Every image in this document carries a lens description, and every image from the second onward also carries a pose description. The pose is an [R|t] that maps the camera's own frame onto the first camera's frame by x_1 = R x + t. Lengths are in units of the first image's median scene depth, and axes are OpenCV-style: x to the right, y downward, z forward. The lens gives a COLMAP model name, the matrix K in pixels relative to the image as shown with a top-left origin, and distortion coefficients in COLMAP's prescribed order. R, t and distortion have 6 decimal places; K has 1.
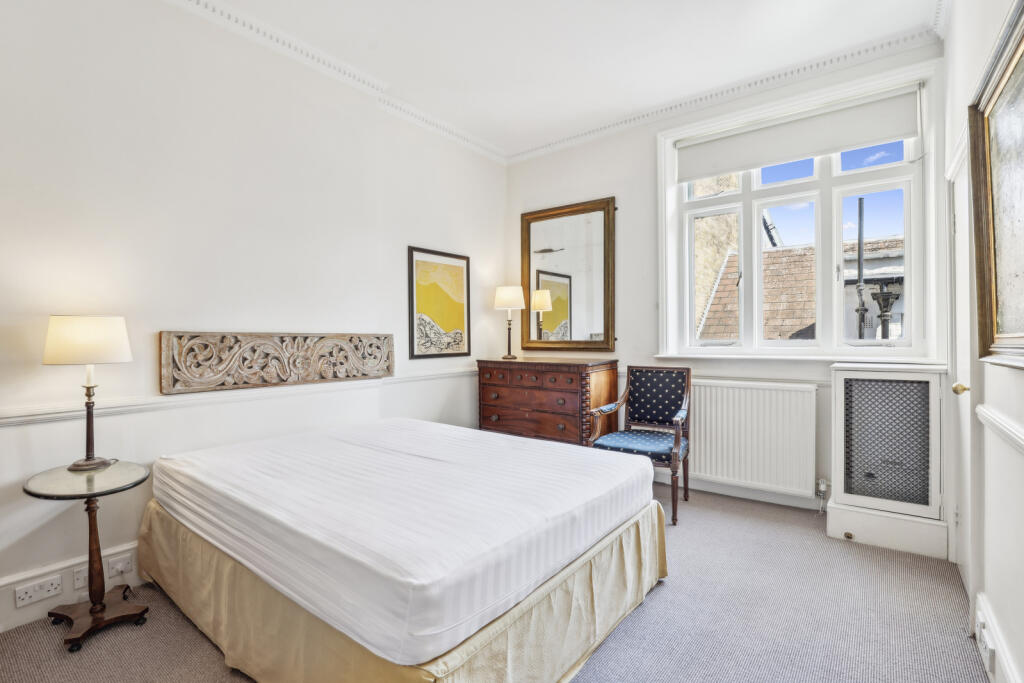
lens RADIAL K [[488.8, 0, 512.0], [0, 488.8, 341.5], [0, 0, 1]] dist [-0.000887, -0.000054]
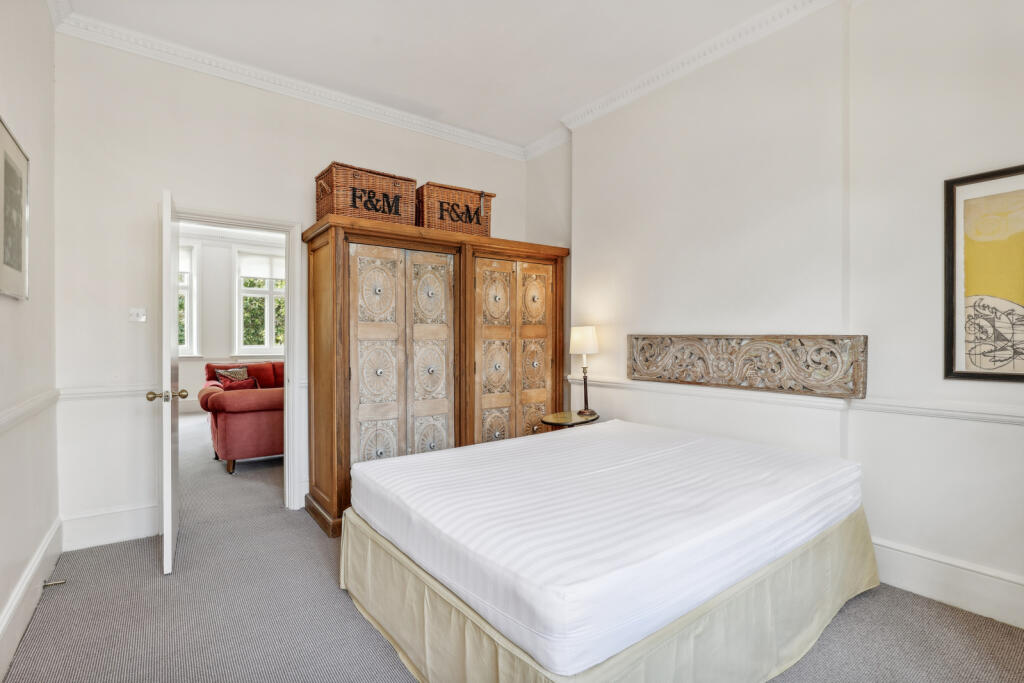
lens RADIAL K [[488.8, 0, 512.0], [0, 488.8, 341.5], [0, 0, 1]] dist [-0.000887, -0.000054]
pose [[-0.252461, 0.007838, -0.967575, 0.560952], [-0.010636, 0.999884, 0.010875, -0.009018], [0.967549, 0.013037, -0.252348, 0.775159]]
